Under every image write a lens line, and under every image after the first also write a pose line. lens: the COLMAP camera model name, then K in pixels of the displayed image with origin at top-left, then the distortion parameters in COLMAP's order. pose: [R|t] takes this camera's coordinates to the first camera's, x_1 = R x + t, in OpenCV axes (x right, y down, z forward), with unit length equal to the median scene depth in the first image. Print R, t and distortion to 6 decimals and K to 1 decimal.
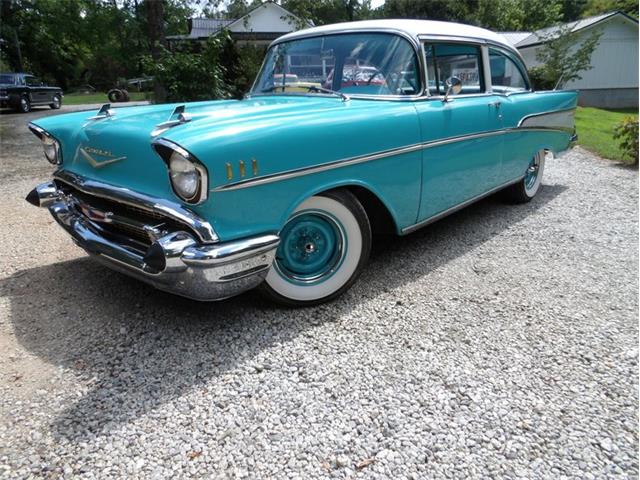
lens RADIAL K [[460.7, 0, 318.5], [0, 460.7, 241.0], [0, 0, 1]] dist [-0.001971, 0.000575]
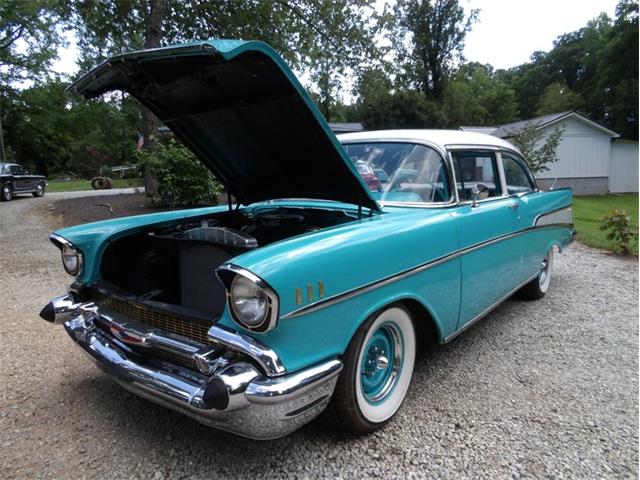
lens RADIAL K [[460.0, 0, 319.1], [0, 460.0, 237.7], [0, 0, 1]] dist [-0.000142, 0.000740]
pose [[0.998231, -0.004986, 0.059252, -0.166768], [0.015599, 0.983538, -0.180026, -0.079824], [-0.057379, 0.180632, 0.981876, 0.053086]]
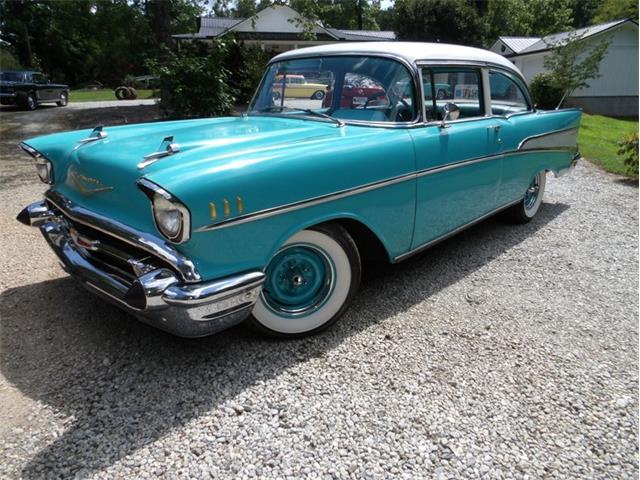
lens RADIAL K [[460.0, 0, 319.1], [0, 460.0, 237.7], [0, 0, 1]] dist [-0.000142, 0.000740]
pose [[0.999684, 0.023156, -0.009814, 0.035462], [-0.023171, 0.999731, -0.001386, -0.078568], [0.009780, 0.001613, 0.999951, 0.015341]]
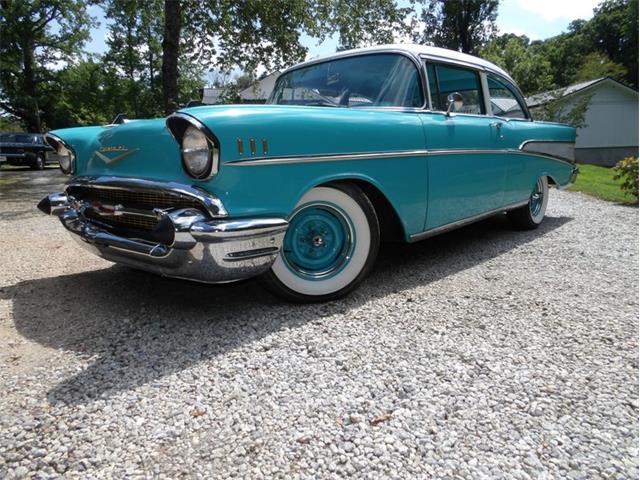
lens RADIAL K [[462.0, 0, 320.0], [0, 462.0, 240.0], [0, 0, 1]] dist [-0.002541, 0.000562]
pose [[0.999960, -0.004913, -0.007473, -0.007961], [0.003786, 0.989572, -0.143988, 0.161685], [0.008102, 0.143954, 0.989551, 0.012792]]
